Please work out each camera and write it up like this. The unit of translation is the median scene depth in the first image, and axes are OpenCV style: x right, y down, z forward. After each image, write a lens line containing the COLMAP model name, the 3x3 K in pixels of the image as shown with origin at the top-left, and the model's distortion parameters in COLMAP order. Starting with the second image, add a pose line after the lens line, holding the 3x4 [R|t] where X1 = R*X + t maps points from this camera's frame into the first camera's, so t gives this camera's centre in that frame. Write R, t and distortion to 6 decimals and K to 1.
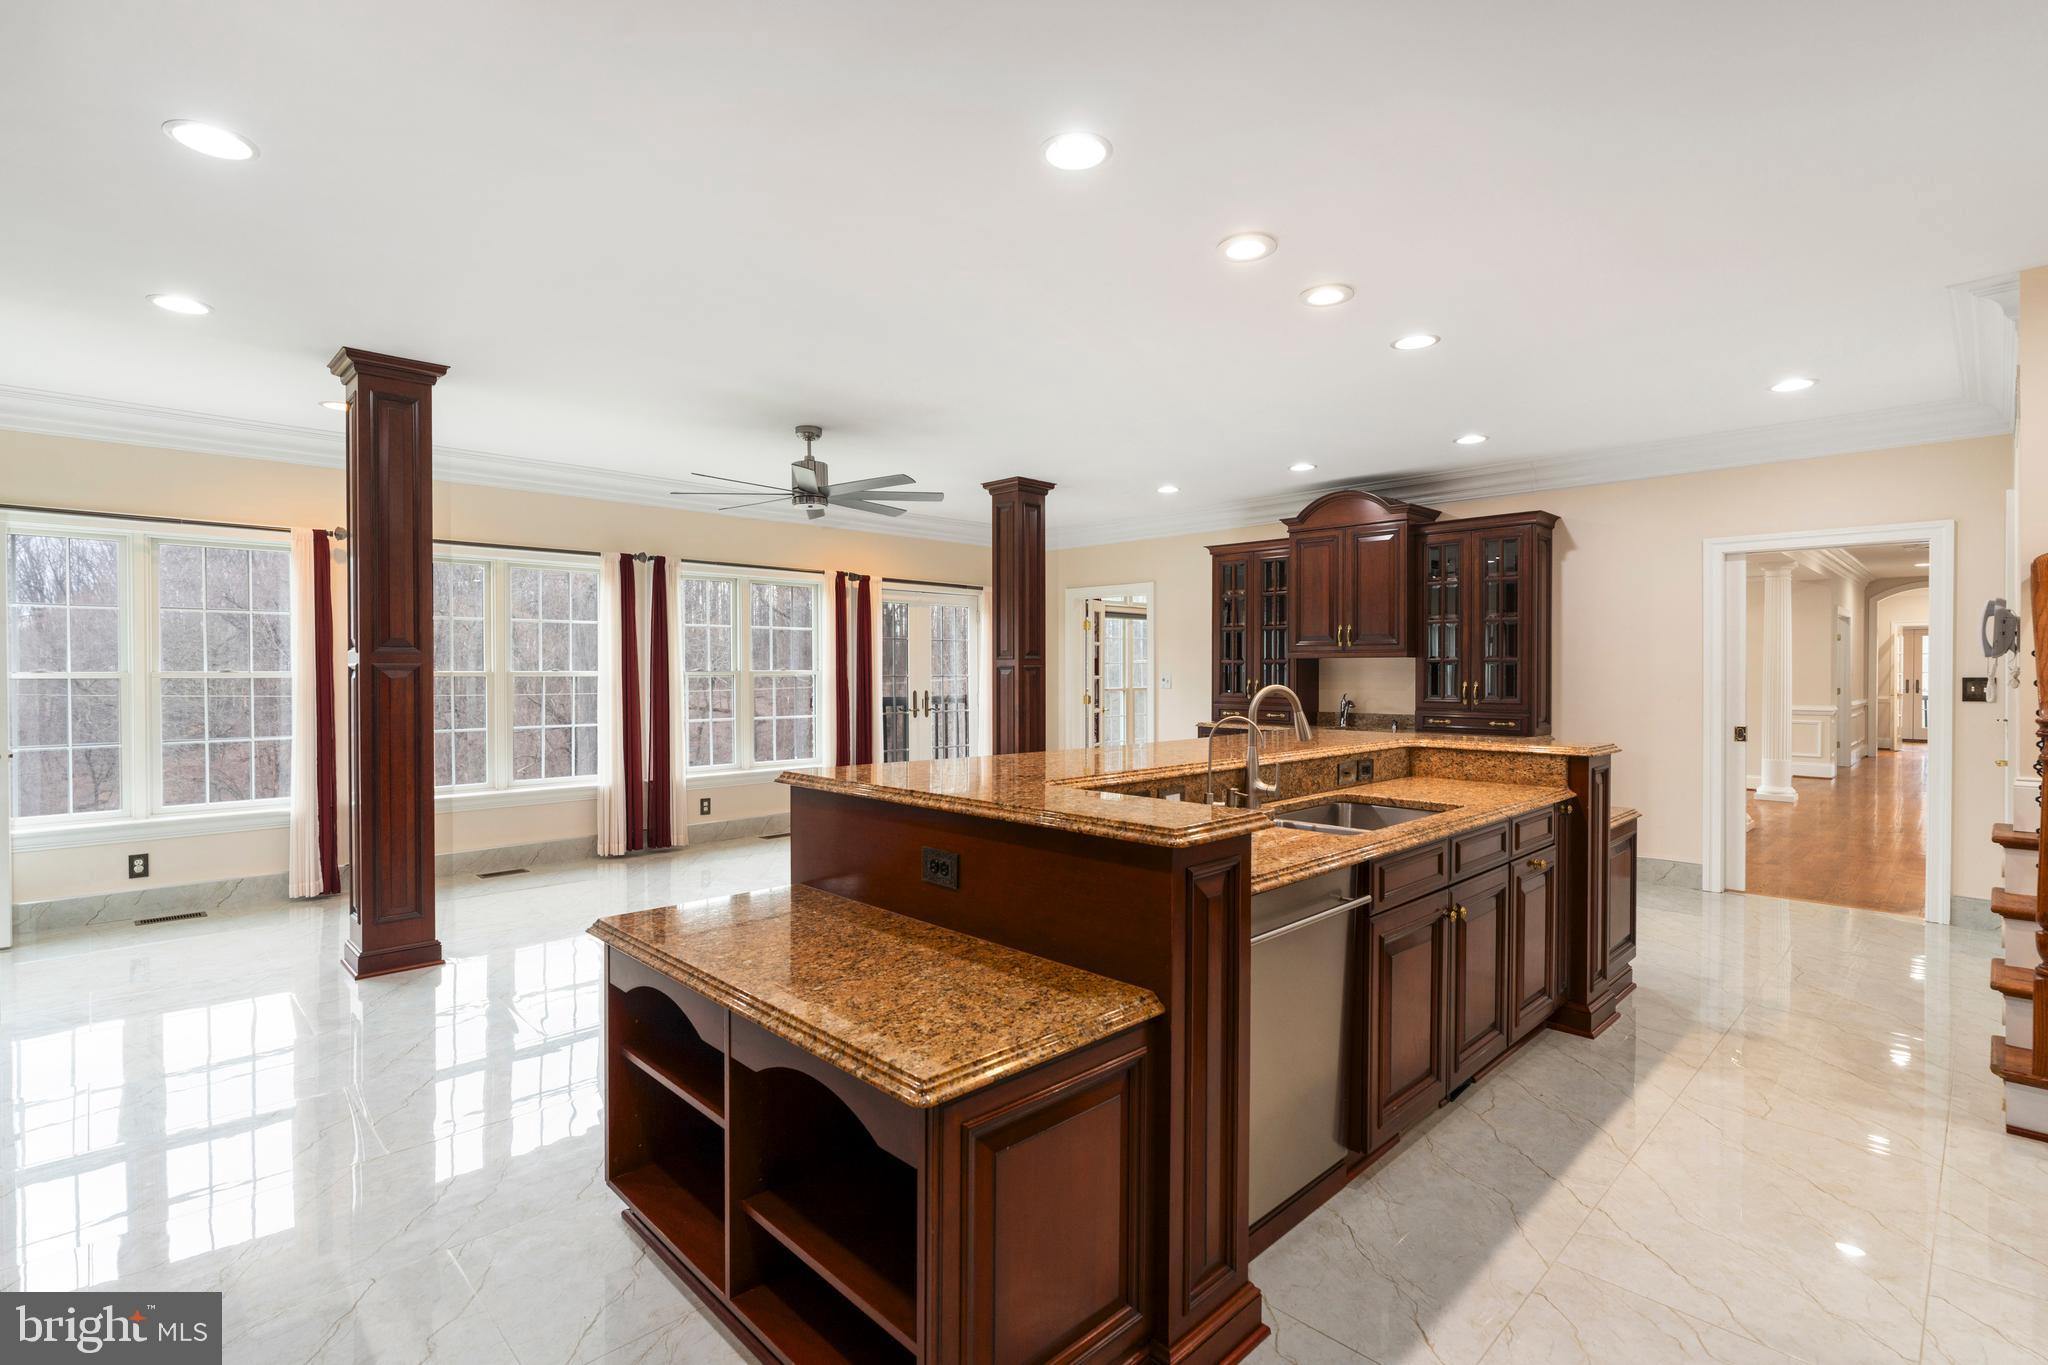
lens RADIAL K [[939.4, 0, 1007.2], [0, 939.4, 680.7], [0, 0, 1]] dist [-0.007528, -0.000404]
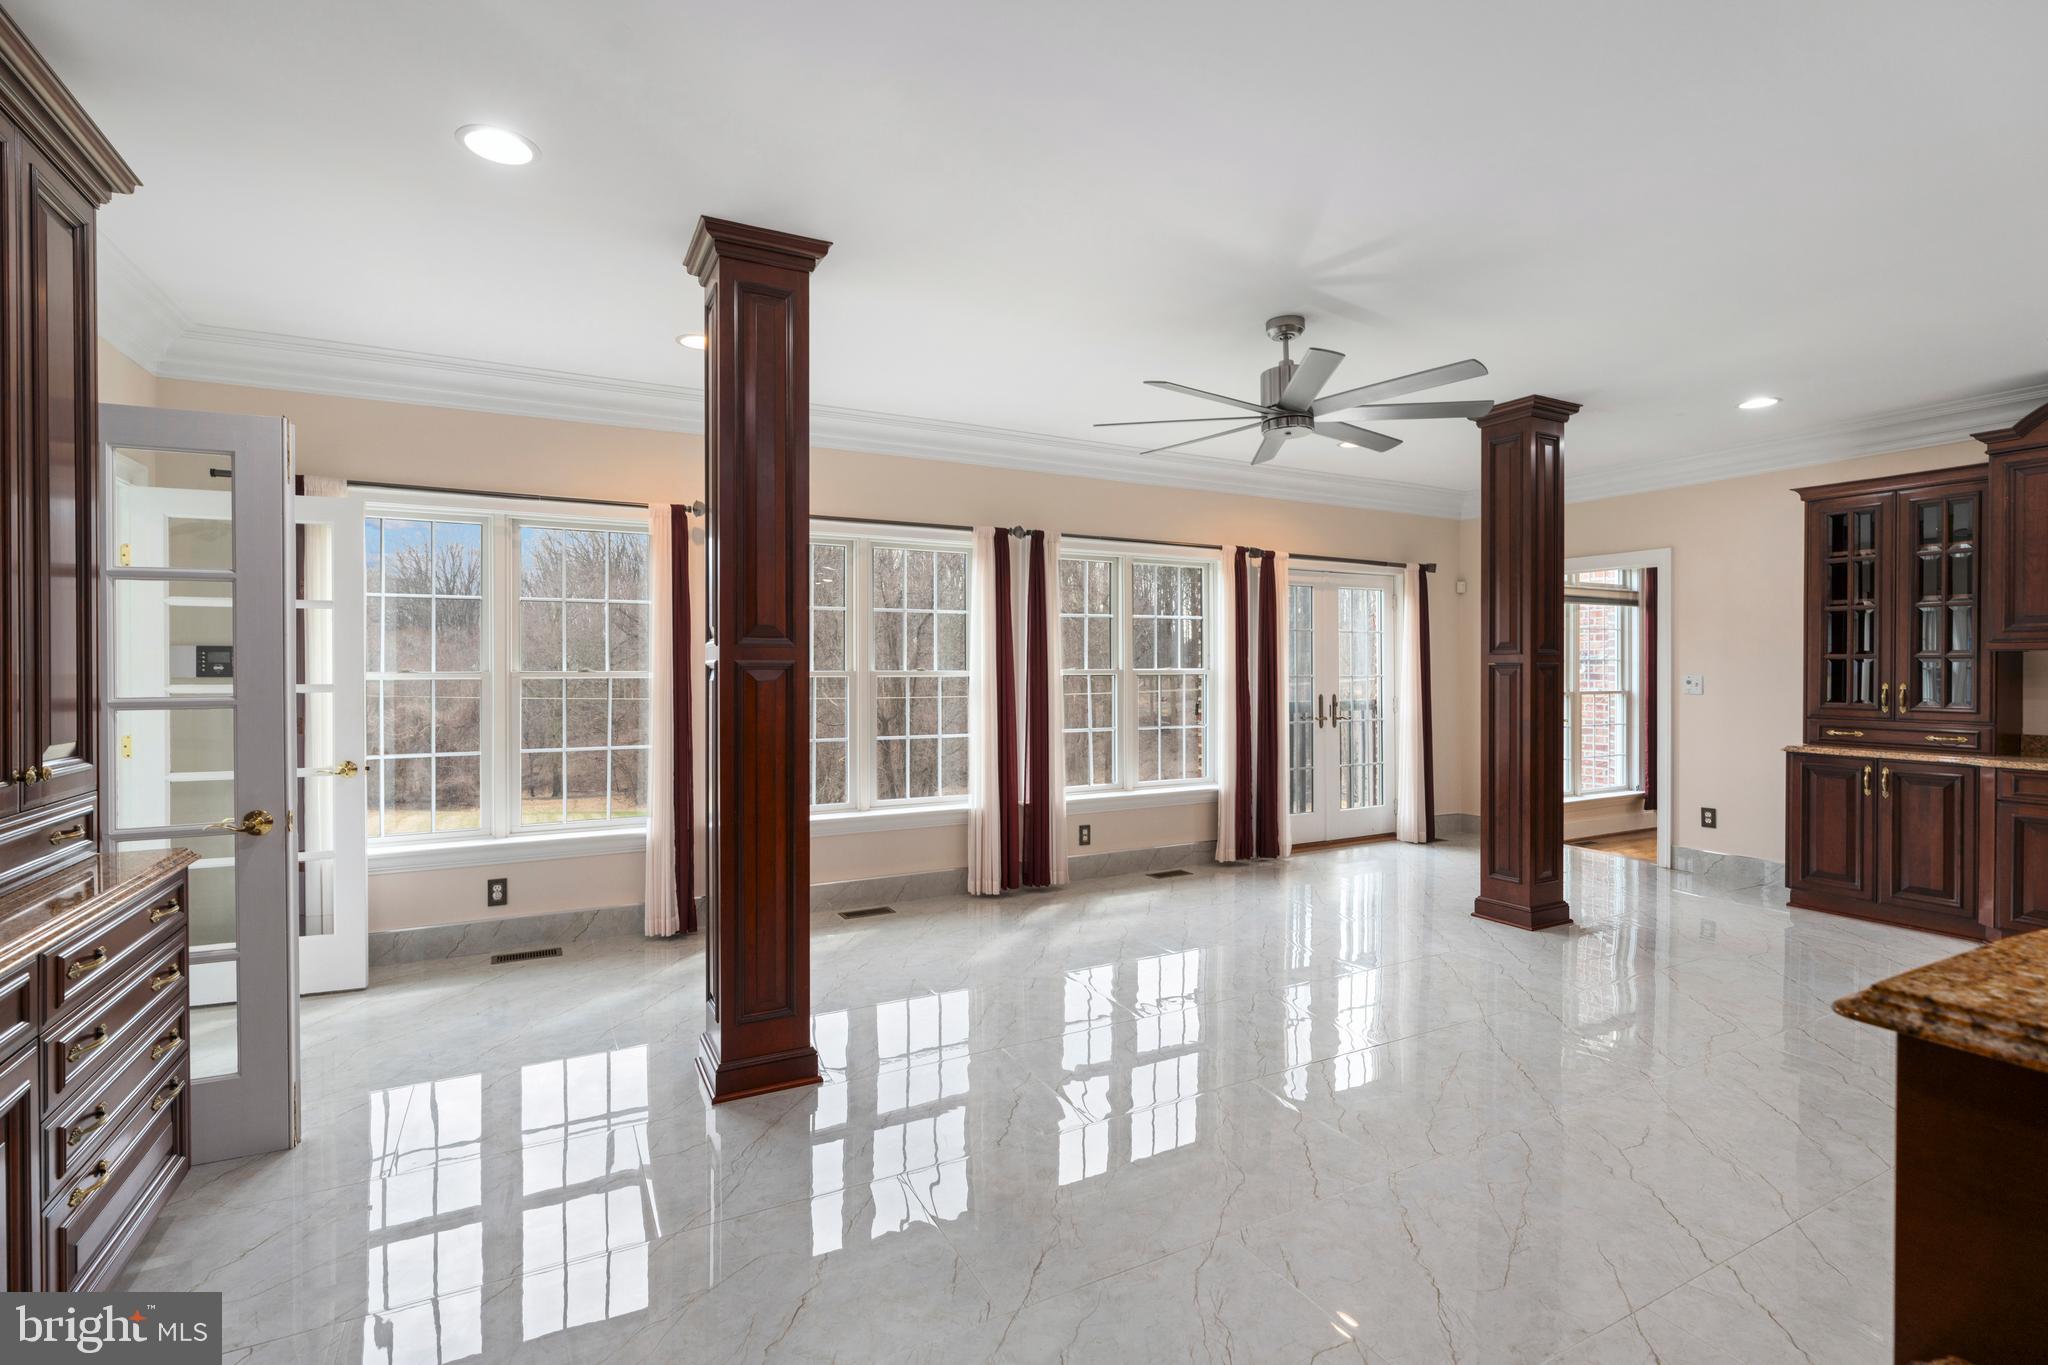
lens RADIAL K [[939.4, 0, 1035.5], [0, 939.4, 675.6], [0, 0, 1]] dist [-0.007528, -0.000404]
pose [[0.961983, 0.002192, -0.273101, -0.180692], [-0.003187, 0.999990, -0.003199, -0.003567], [0.273091, 0.003947, 0.961980, 0.257207]]
